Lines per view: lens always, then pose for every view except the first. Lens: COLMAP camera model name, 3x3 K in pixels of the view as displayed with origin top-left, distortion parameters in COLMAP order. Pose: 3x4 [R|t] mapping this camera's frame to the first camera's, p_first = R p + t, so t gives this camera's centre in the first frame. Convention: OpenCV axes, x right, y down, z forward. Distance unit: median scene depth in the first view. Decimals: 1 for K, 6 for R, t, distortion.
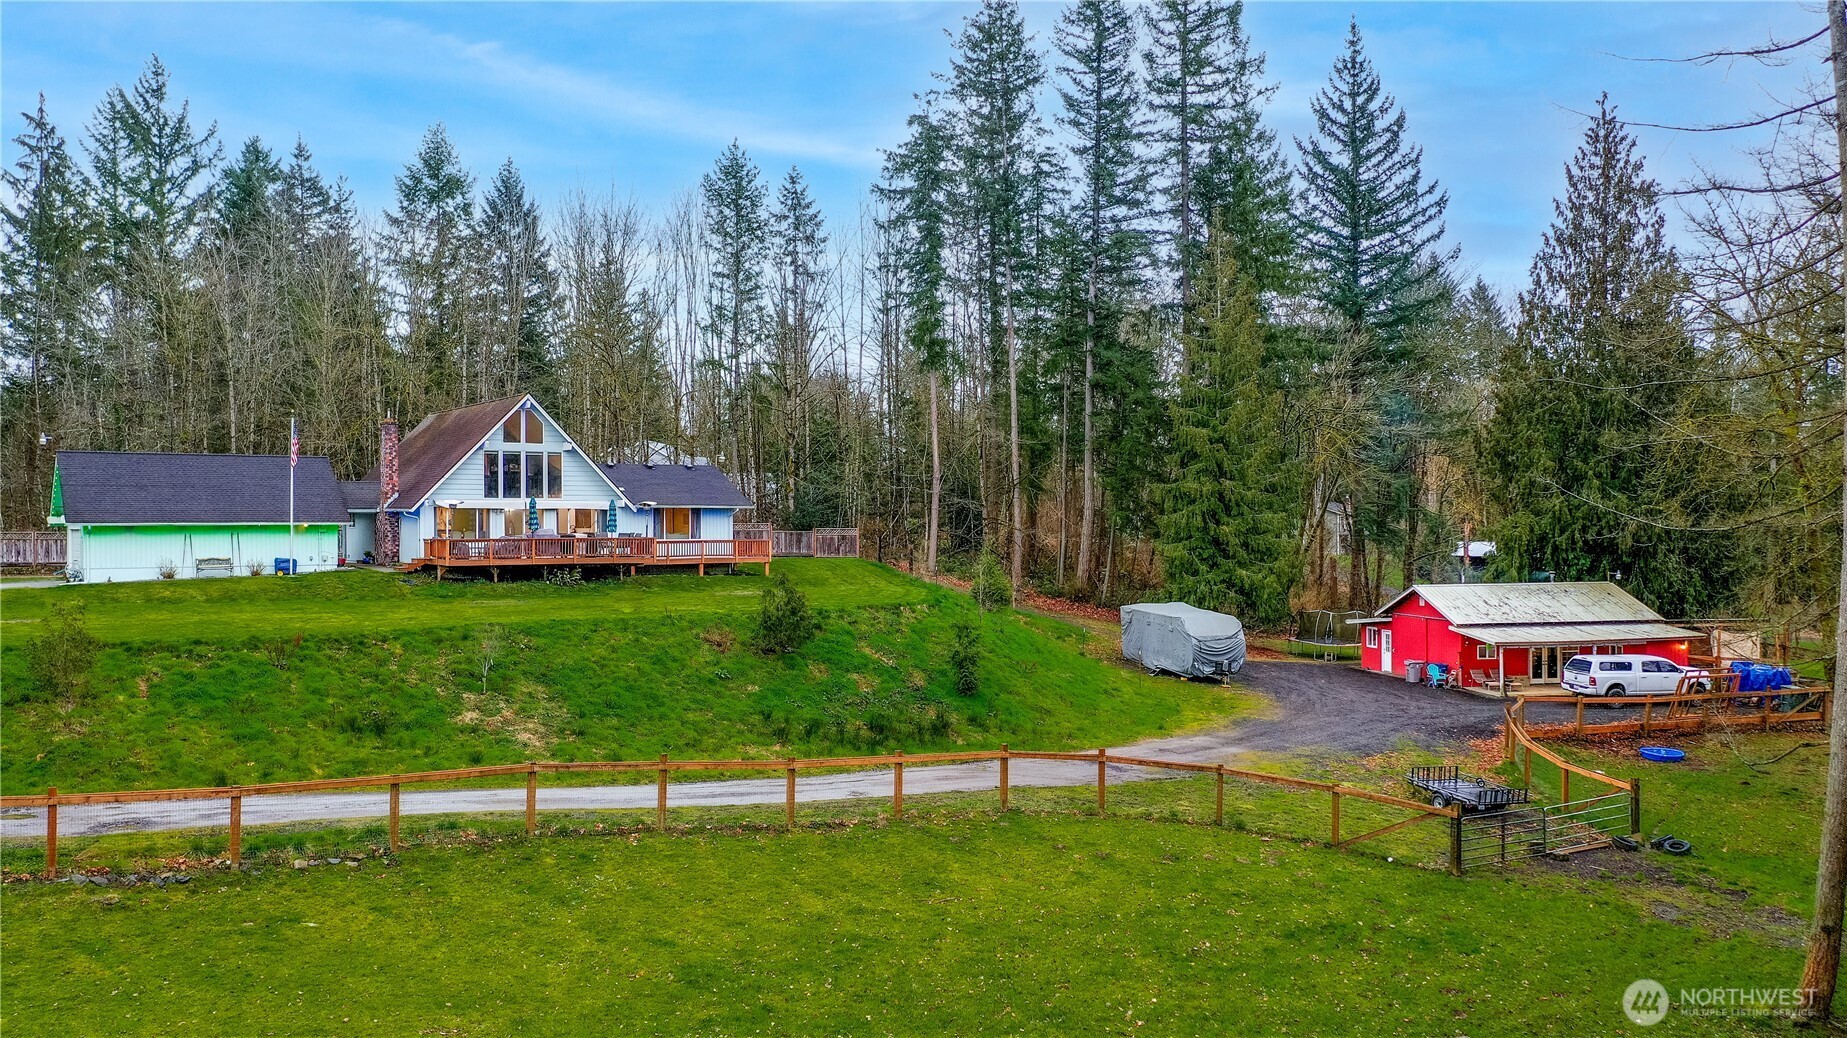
lens RADIAL K [[1480.9, 0, 923.5], [0, 1480.9, 519.0], [0, 0, 1]] dist [-0.001210, 0.003315]
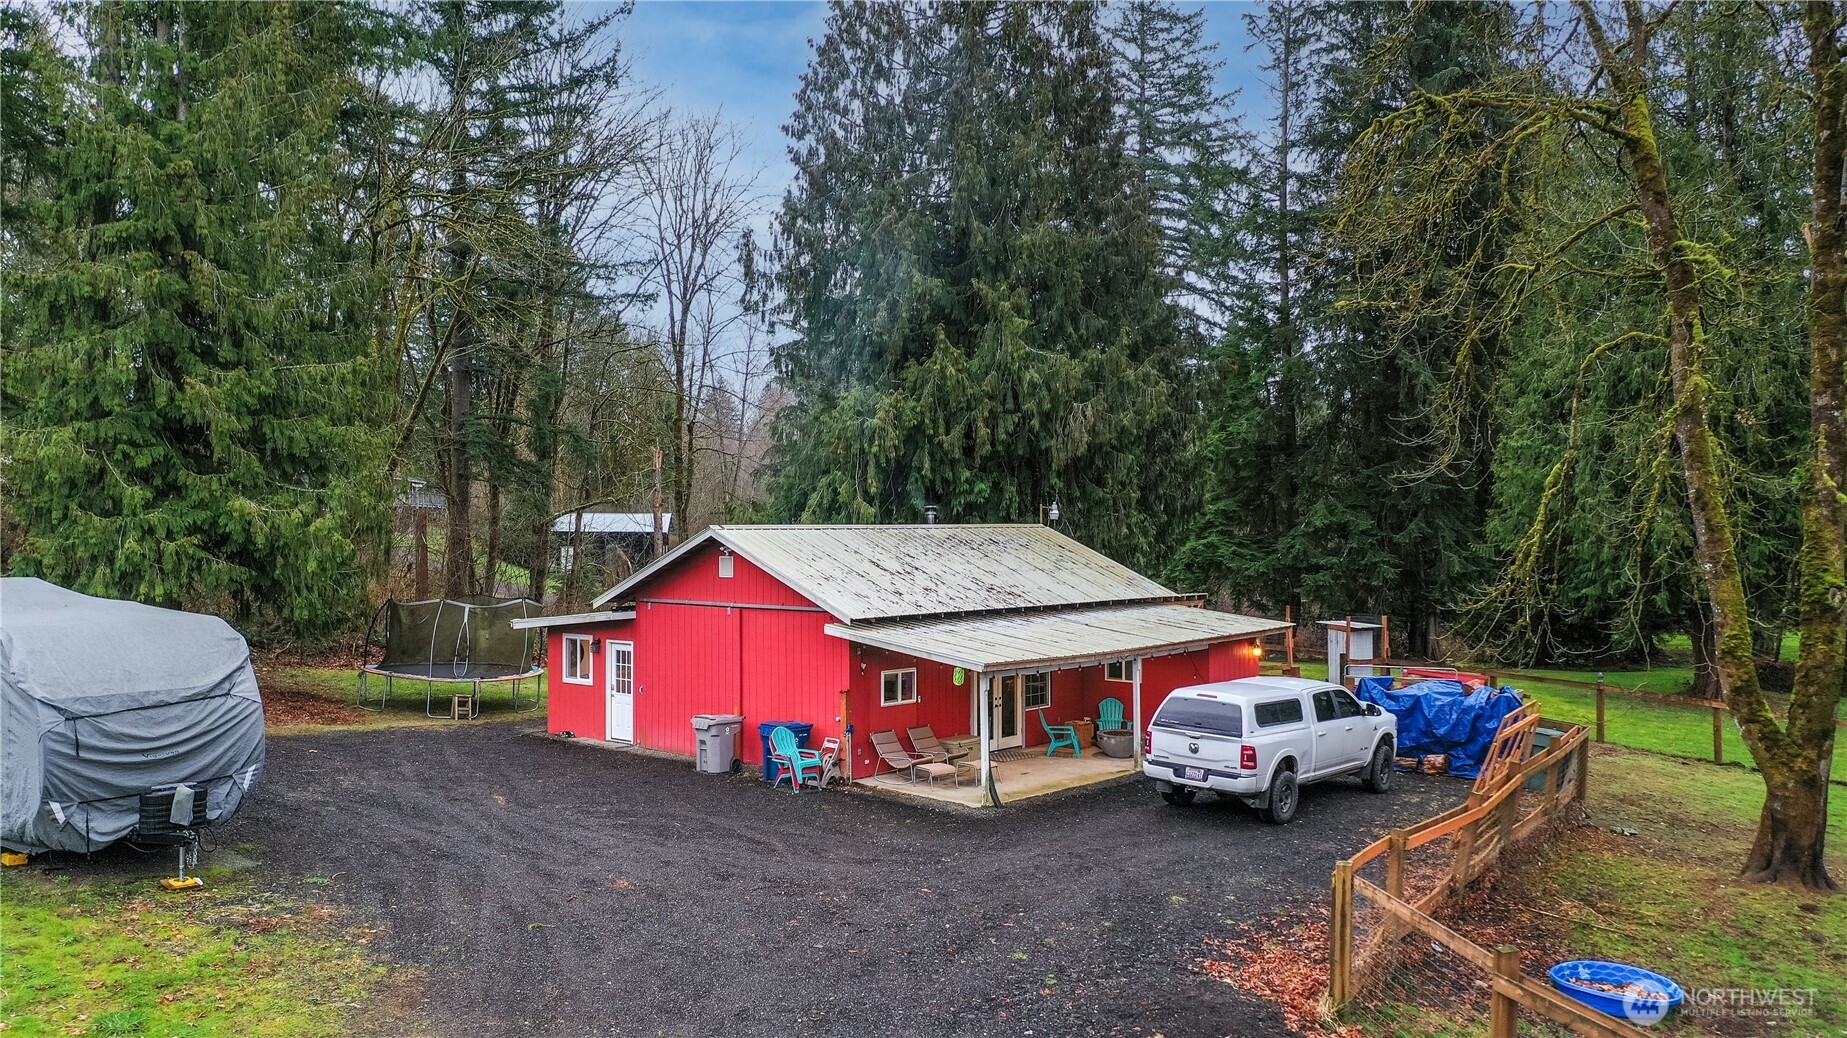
lens RADIAL K [[1480.9, 0, 923.5], [0, 1480.9, 519.0], [0, 0, 1]] dist [-0.001210, 0.003315]
pose [[0.799262, 0.006498, 0.600947, 0.135280], [-0.006083, 0.999978, -0.002722, 0.042914], [-0.600951, -0.001480, 0.799284, 0.637303]]
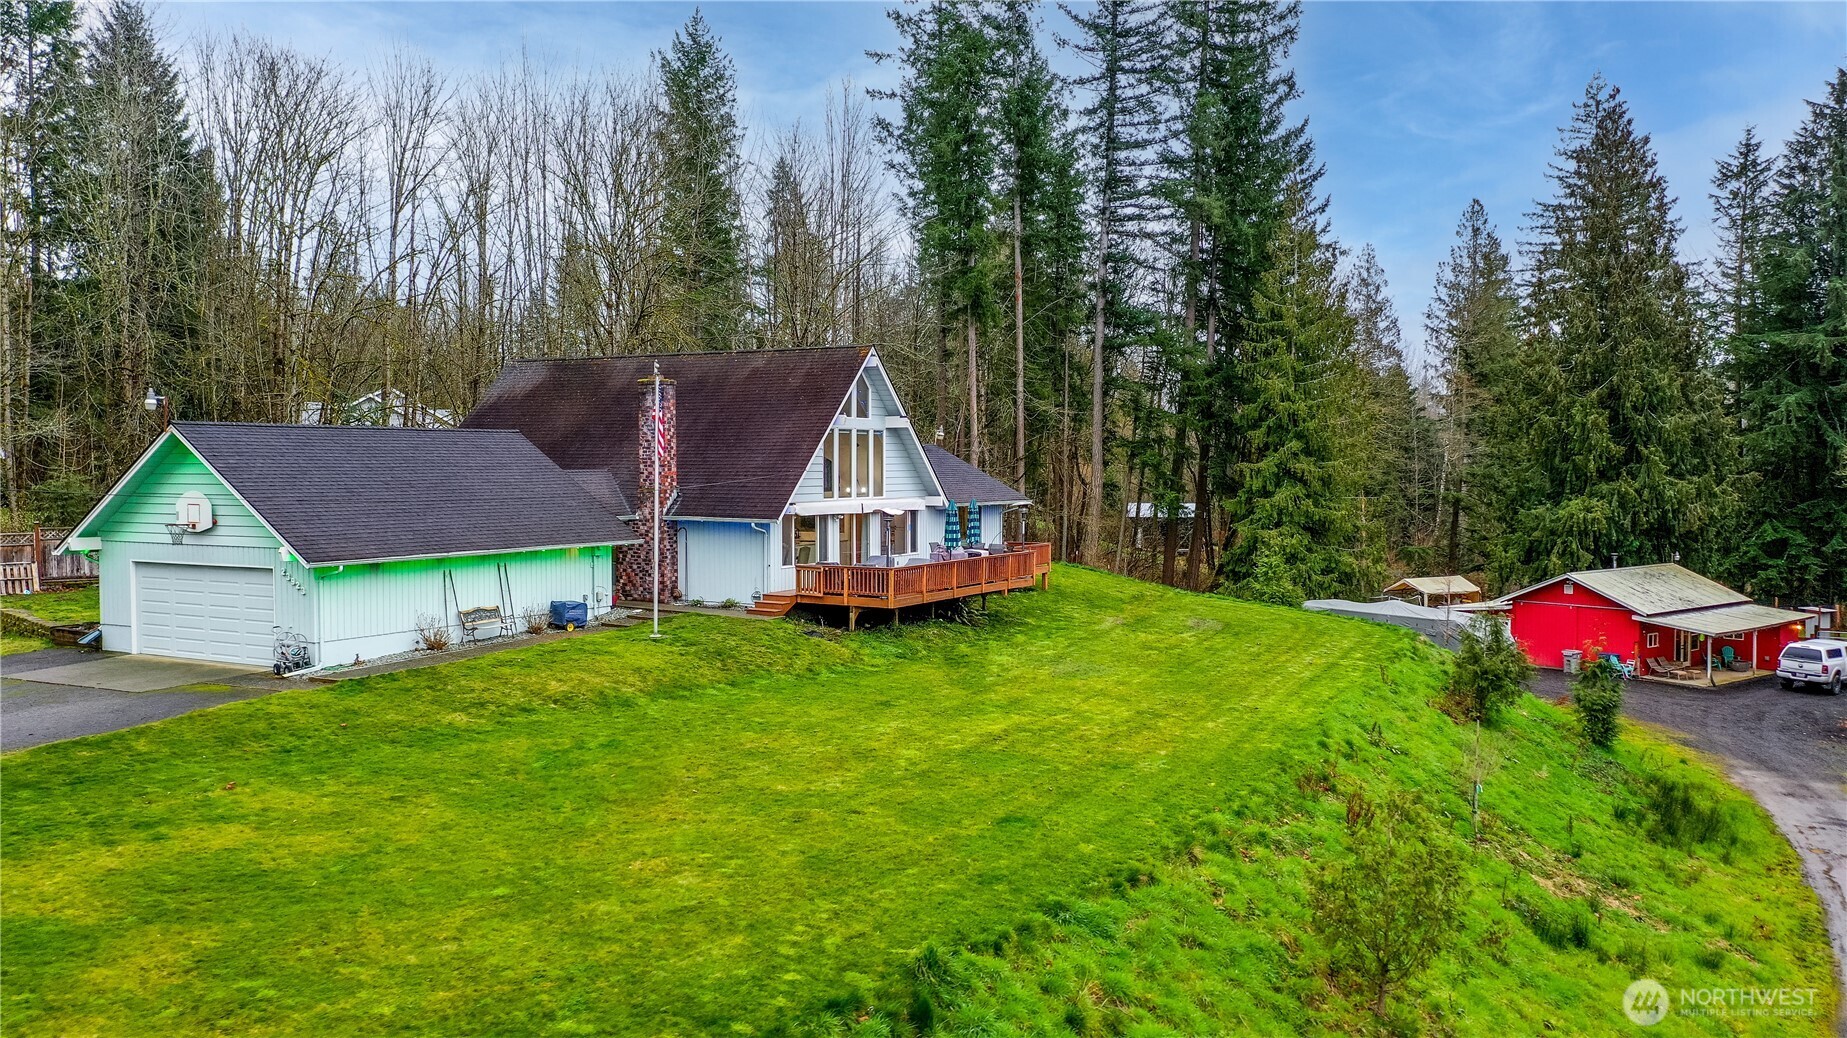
lens RADIAL K [[1480.9, 0, 923.5], [0, 1480.9, 519.0], [0, 0, 1]] dist [-0.001210, 0.003315]
pose [[0.894113, -0.013764, 0.447630, -0.477403], [-0.003714, 0.999265, 0.038144, -0.026310], [-0.447826, -0.035768, 0.893405, 0.314204]]
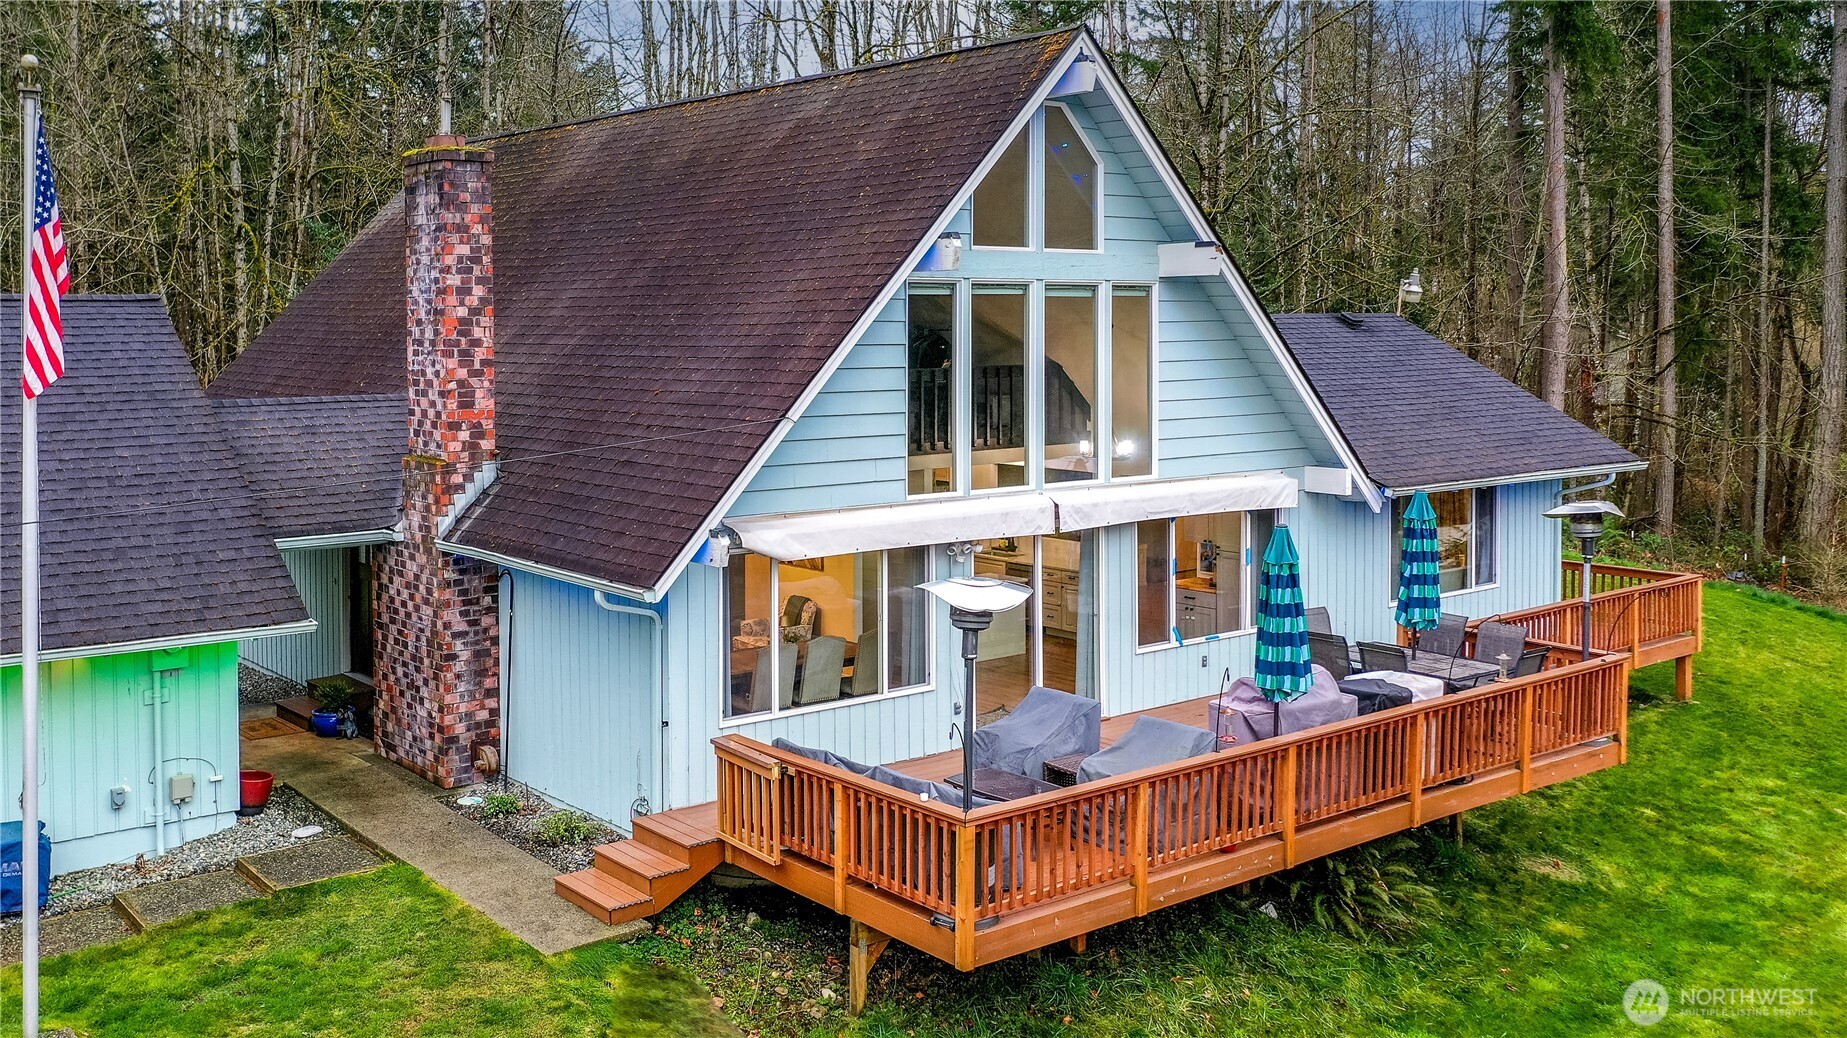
lens RADIAL K [[1652.3, 0, 921.4], [0, 1652.3, 367.4], [0, 0, 1]] dist [-0.024522, 0.003409]
pose [[0.996972, -0.004461, 0.077629, -0.266610], [0.002014, 0.999499, 0.031577, -0.035215], [-0.077731, -0.031325, 0.996482, 0.640465]]
